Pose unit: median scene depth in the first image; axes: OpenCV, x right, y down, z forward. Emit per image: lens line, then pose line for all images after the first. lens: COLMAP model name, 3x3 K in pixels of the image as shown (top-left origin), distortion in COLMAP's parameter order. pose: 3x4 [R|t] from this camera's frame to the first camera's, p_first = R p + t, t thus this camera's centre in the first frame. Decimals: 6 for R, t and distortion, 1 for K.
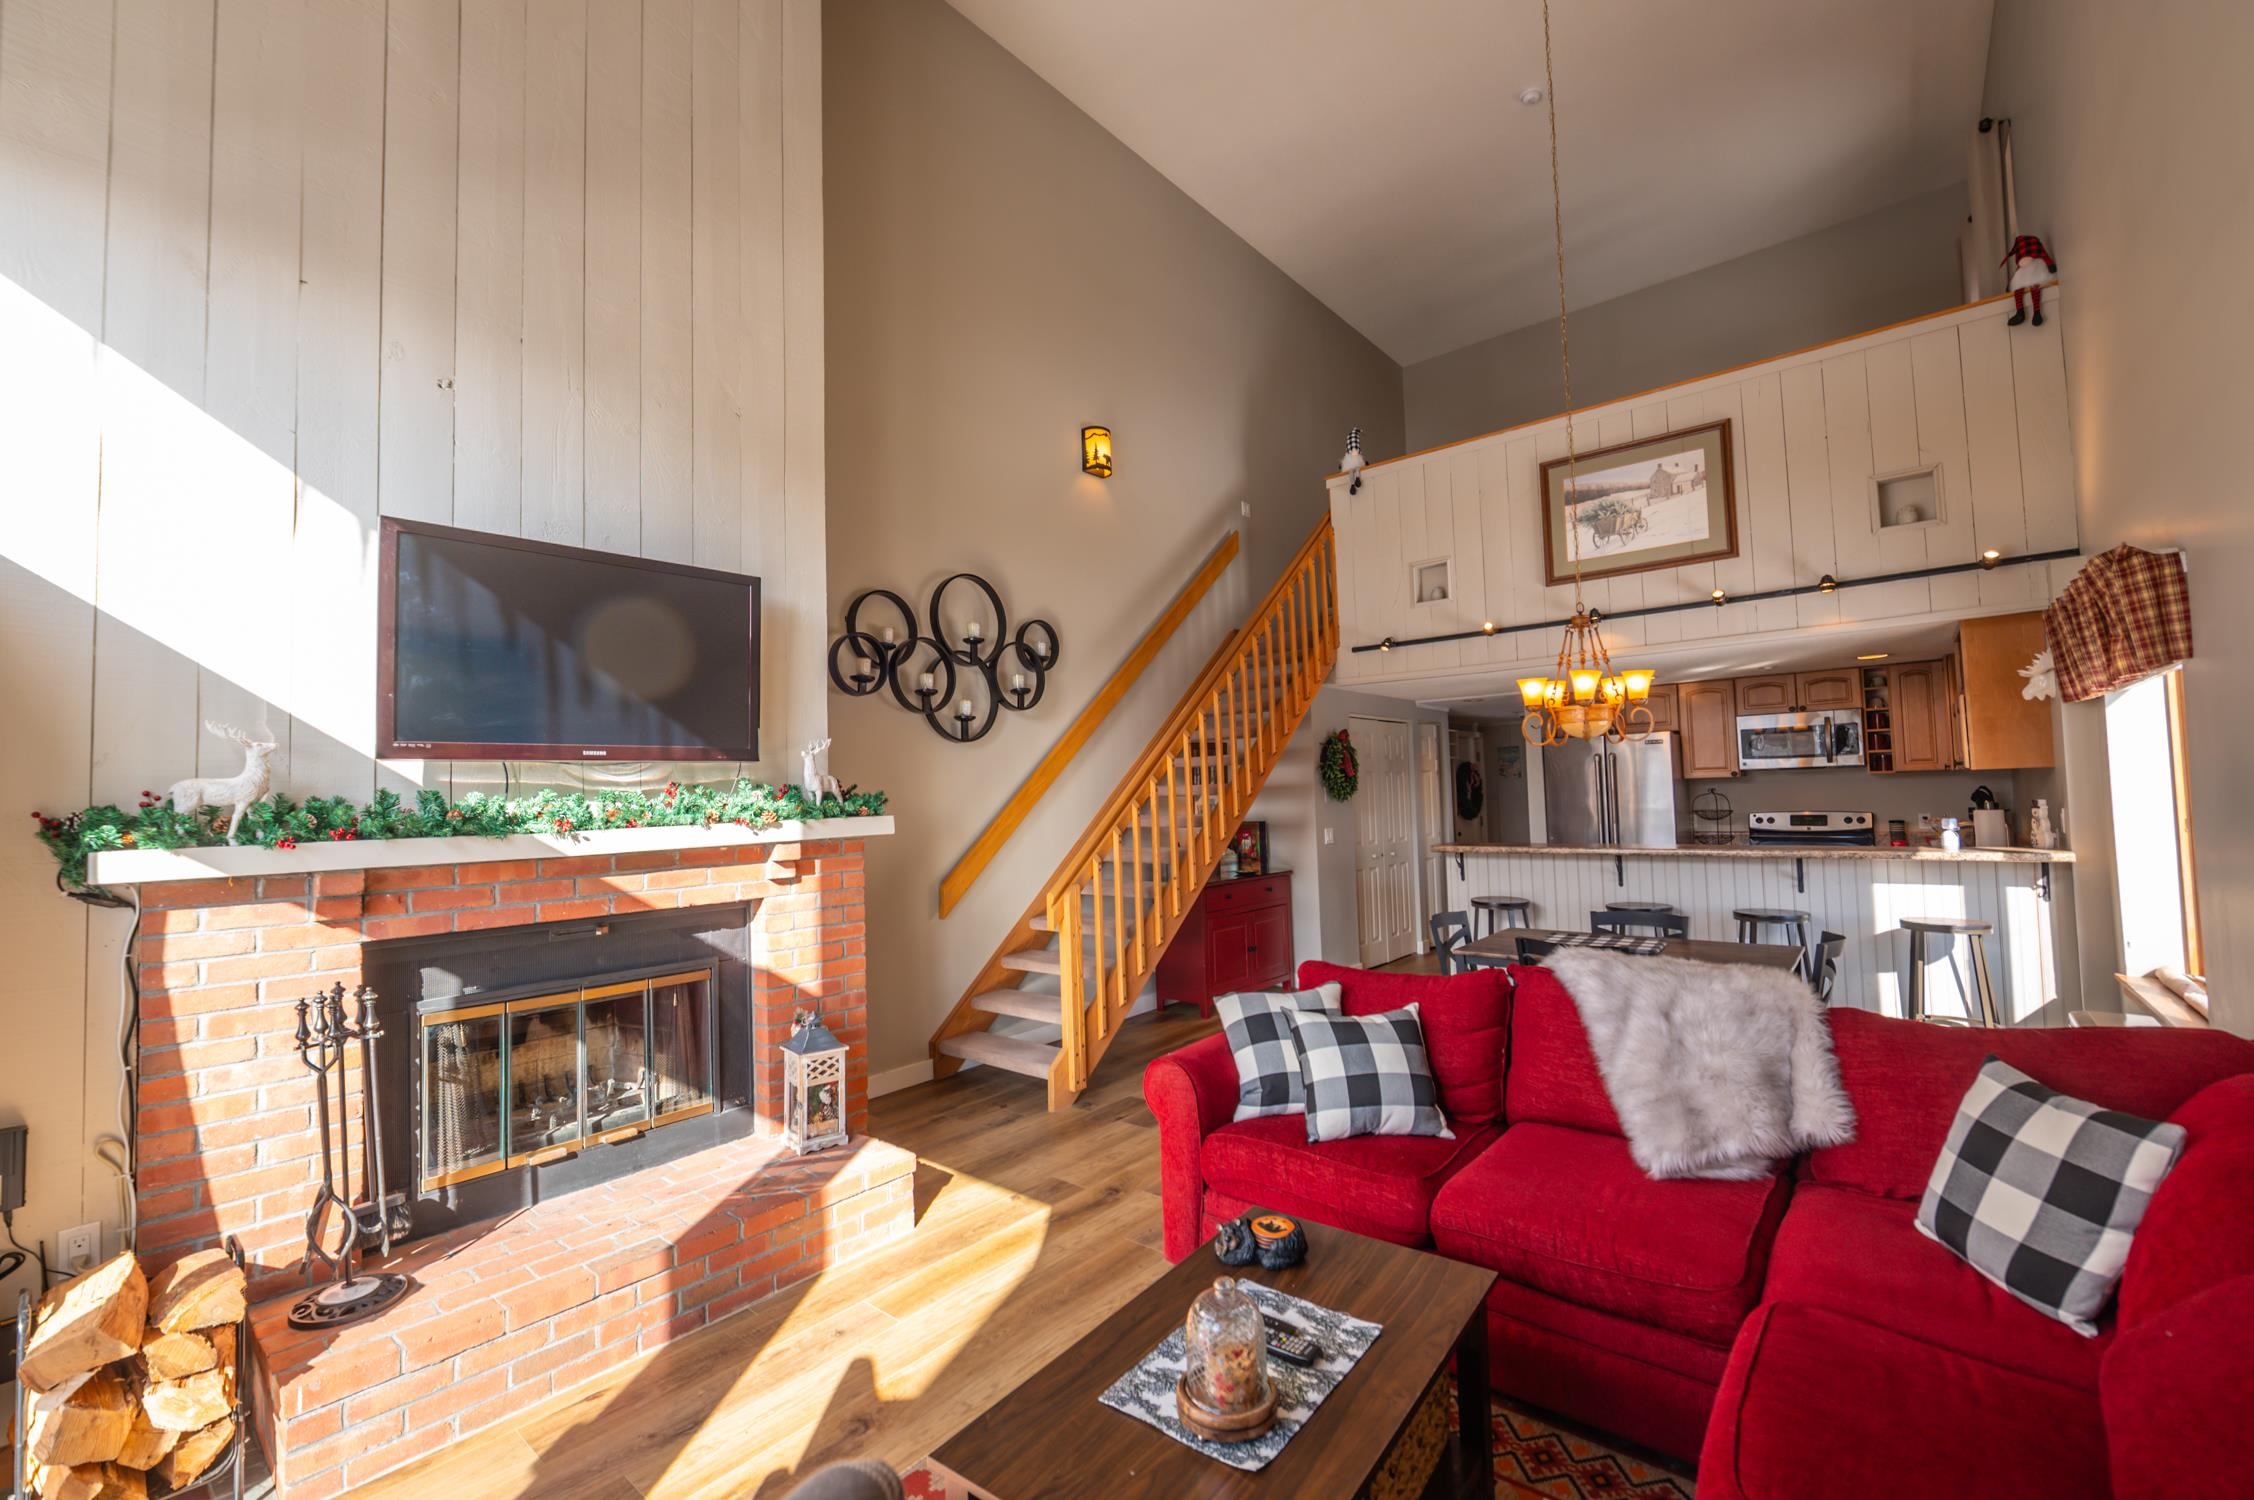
lens RADIAL K [[930.4, 0, 1107.5], [0, 930.4, 755.6], [0, 0, 1]] dist [-0.009002, -0.000099]
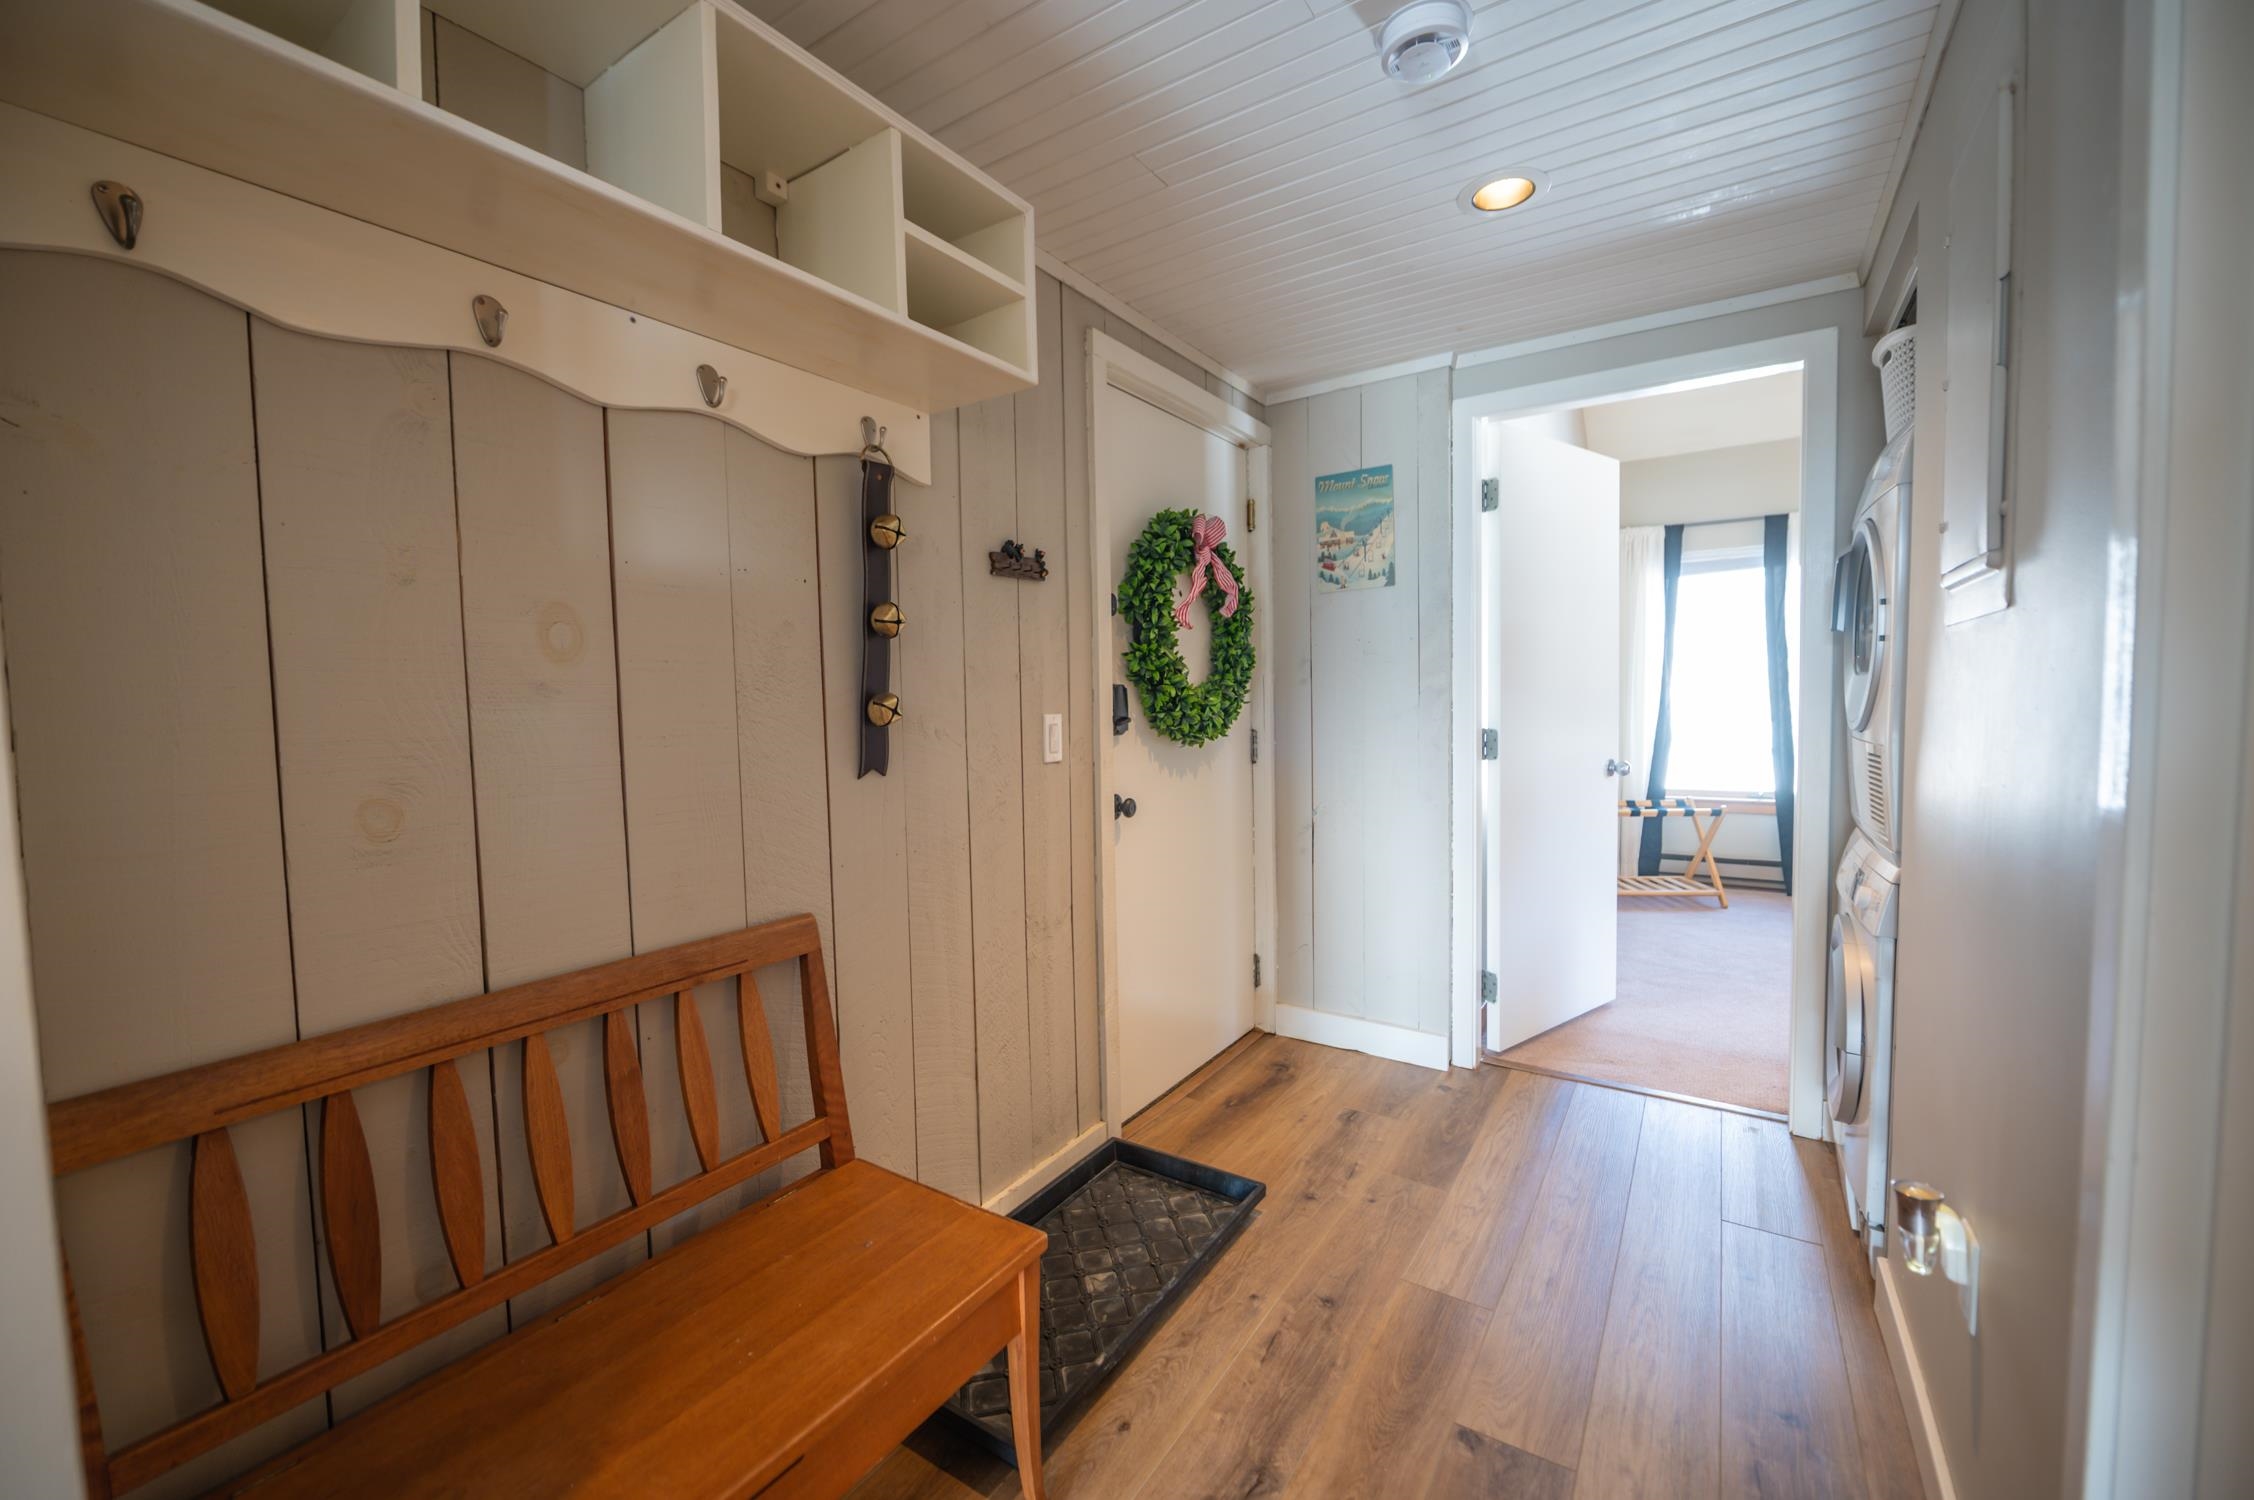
lens RADIAL K [[903.8, 0, 1127.0], [0, 903.8, 750.0], [0, 0, 1]] dist [0.000079, -0.000101]
pose [[0.991694, 0.004072, 0.128556, 0.713347], [-0.016861, 0.994989, 0.098553, 0.099046], [-0.127510, -0.099902, 0.986793, 1.591111]]
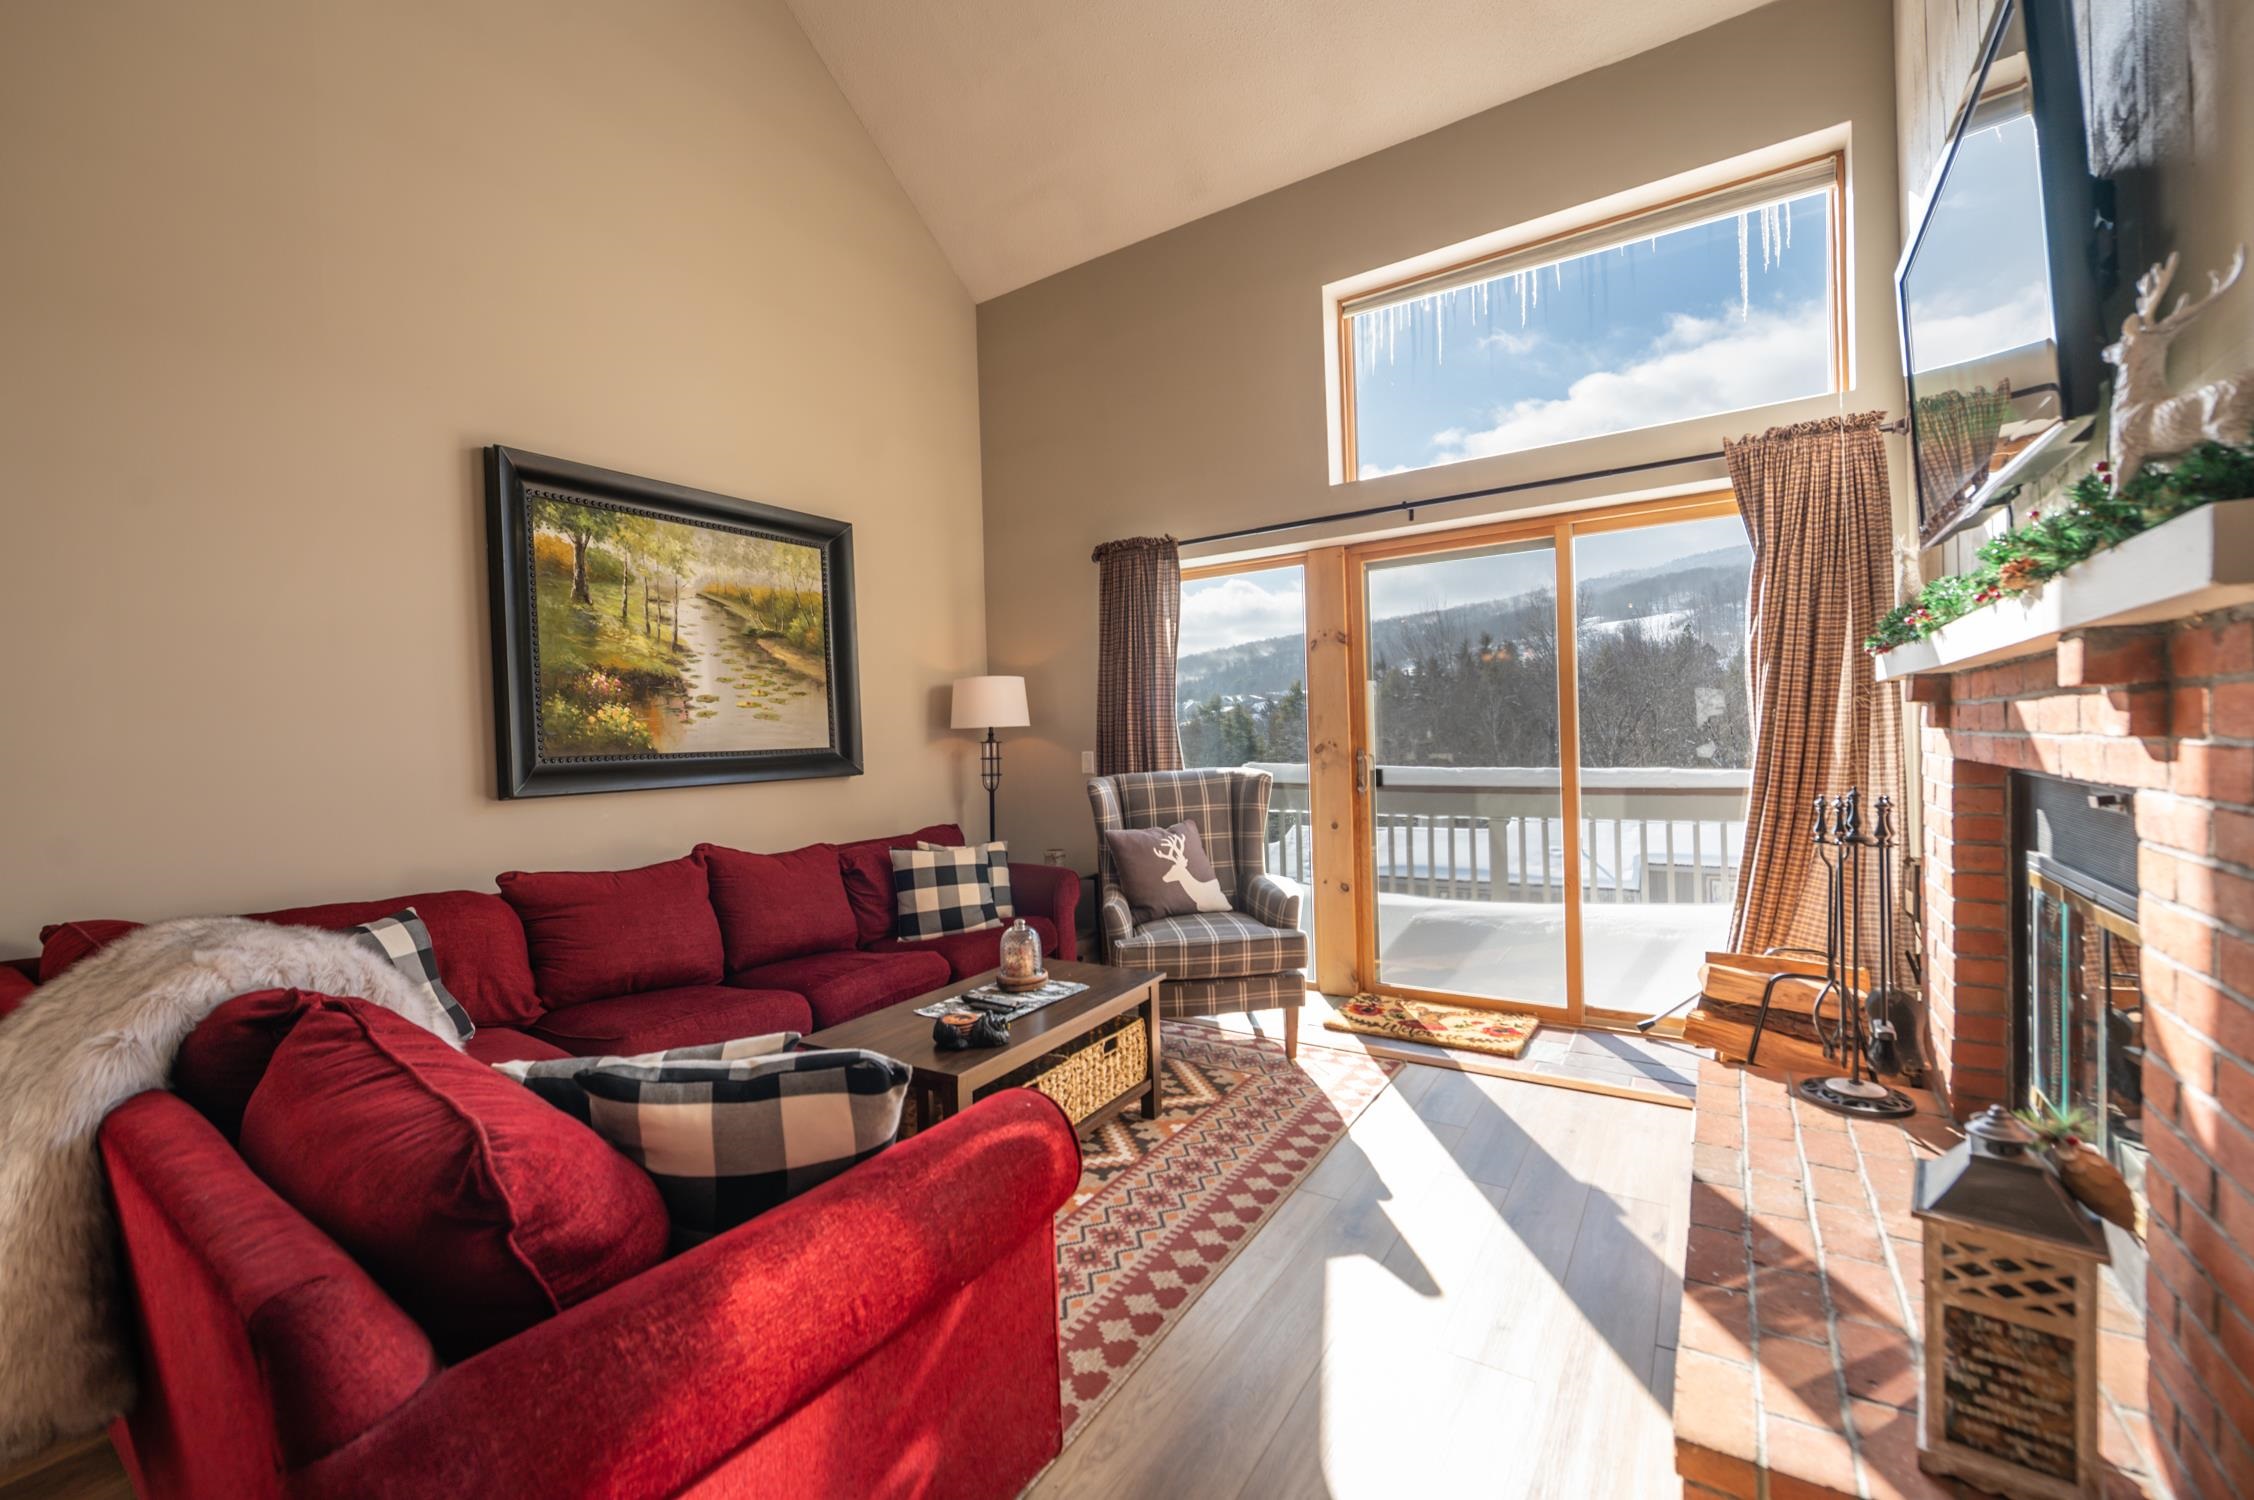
lens RADIAL K [[902.5, 0, 1121.3], [0, 902.5, 741.1], [0, 0, 1]] dist [-0.005638, -0.000215]
pose [[-0.990577, 0.061818, -0.122213, 0.035473], [0.066526, 0.997177, -0.034823, 0.076737], [0.119716, -0.042625, -0.991893, 0.824005]]
